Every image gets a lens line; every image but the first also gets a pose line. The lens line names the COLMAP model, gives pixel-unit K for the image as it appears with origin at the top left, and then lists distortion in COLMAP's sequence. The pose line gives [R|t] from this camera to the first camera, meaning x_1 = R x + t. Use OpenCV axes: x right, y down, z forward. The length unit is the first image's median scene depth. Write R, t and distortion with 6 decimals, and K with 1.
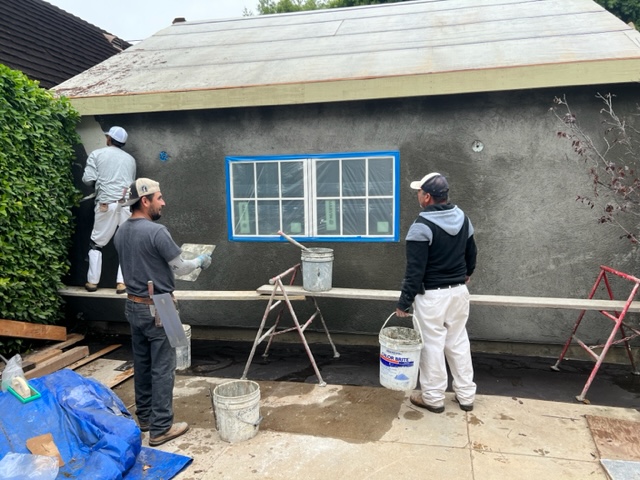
lens RADIAL K [[481.8, 0, 318.1], [0, 481.8, 242.7], [0, 0, 1]] dist [0.045126, -0.048136]
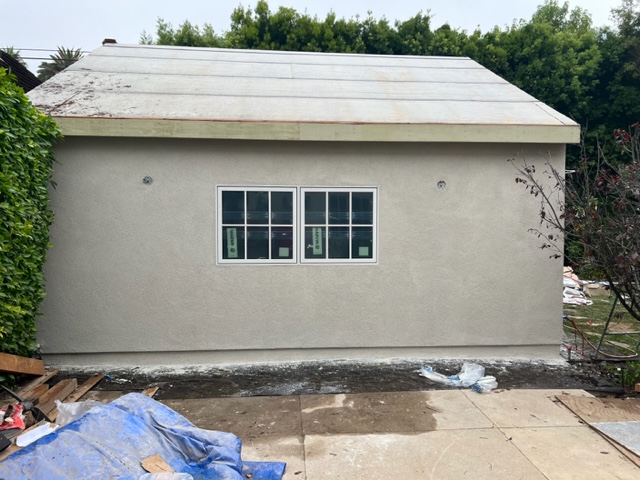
lens RADIAL K [[481.8, 0, 322.2], [0, 481.8, 236.0], [0, 0, 1]] dist [0.045126, -0.048136]
pose [[0.955303, 0.010245, 0.295451, -0.289899], [0.010936, 0.997491, -0.069947, 0.008768], [-0.295426, 0.070052, 0.952794, -0.053501]]
